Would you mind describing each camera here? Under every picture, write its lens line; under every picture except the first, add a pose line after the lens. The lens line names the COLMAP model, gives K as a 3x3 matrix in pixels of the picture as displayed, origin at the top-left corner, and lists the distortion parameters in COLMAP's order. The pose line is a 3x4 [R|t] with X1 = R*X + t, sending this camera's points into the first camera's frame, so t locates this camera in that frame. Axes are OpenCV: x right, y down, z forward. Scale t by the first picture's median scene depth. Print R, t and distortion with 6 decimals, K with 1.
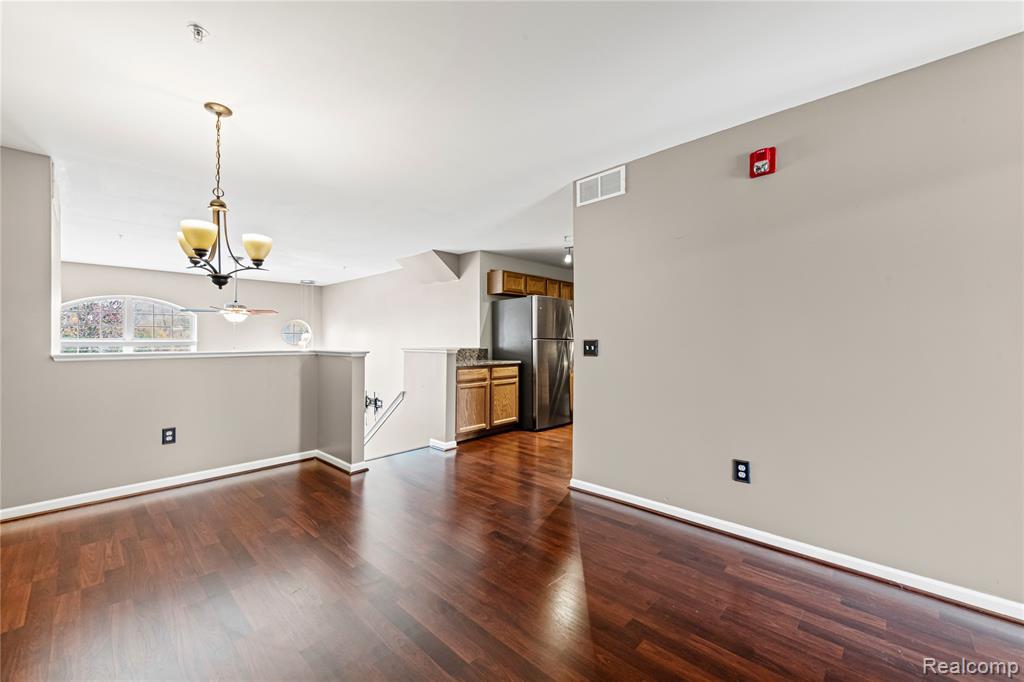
lens RADIAL K [[407.9, 0, 515.1], [0, 407.9, 344.4], [0, 0, 1]] dist [0.014931, -0.001914]
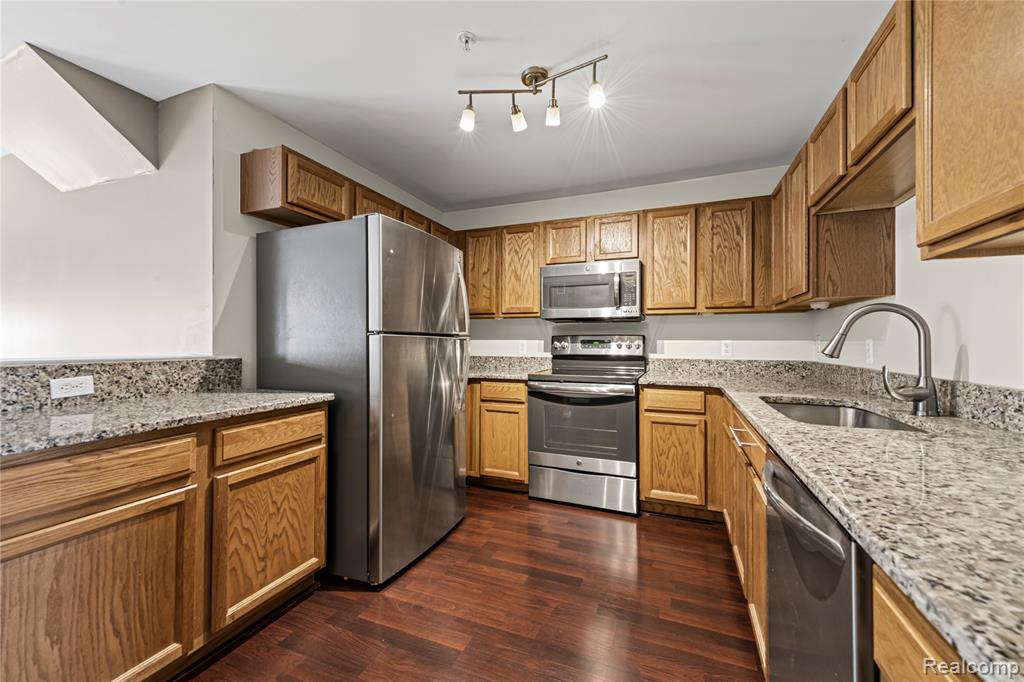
lens RADIAL K [[407.9, 0, 518.4], [0, 407.9, 344.4], [0, 0, 1]] dist [0.014931, -0.001914]
pose [[0.930647, -0.001472, 0.365915, 0.032970], [-0.002166, 0.999952, 0.009534, -0.006567], [-0.365911, -0.009665, 0.930600, 0.593424]]
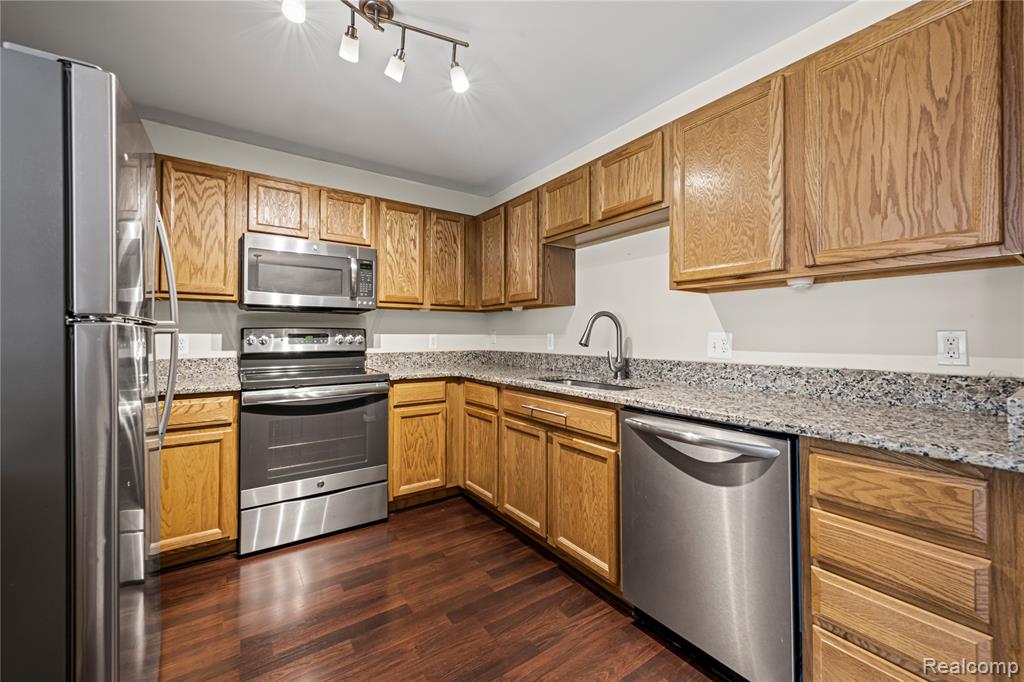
lens RADIAL K [[407.9, 0, 510.5], [0, 407.9, 335.3], [0, 0, 1]] dist [0.014931, -0.001914]
pose [[0.206304, -0.000710, 0.978488, -0.118273], [-0.001729, 0.999998, 0.001090, -0.006631], [-0.978486, -0.001917, 0.206303, 0.819738]]
